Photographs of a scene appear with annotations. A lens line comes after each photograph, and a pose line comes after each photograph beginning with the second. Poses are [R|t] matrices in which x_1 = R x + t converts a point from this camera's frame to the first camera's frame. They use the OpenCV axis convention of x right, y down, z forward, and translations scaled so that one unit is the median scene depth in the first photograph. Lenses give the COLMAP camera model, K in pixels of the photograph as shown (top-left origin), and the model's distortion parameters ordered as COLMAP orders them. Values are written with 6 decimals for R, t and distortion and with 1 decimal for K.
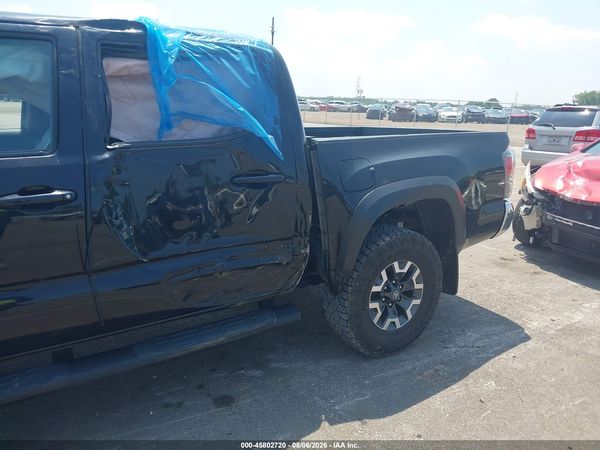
lens RADIAL K [[474.2, 0, 300.6], [0, 474.2, 225.5], [0, 0, 1]] dist [0.025739, -0.036545]
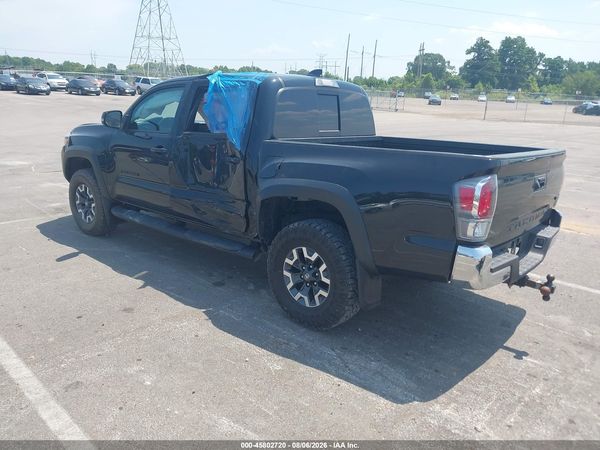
lens RADIAL K [[474.2, 0, 302.8], [0, 474.2, 224.6], [0, 0, 1]] dist [0.025739, -0.036545]
pose [[0.280928, 0.222771, -0.933516, 1.477768], [-0.258886, 0.954220, 0.149804, -0.178291], [0.924152, 0.199590, 0.325740, 0.664800]]
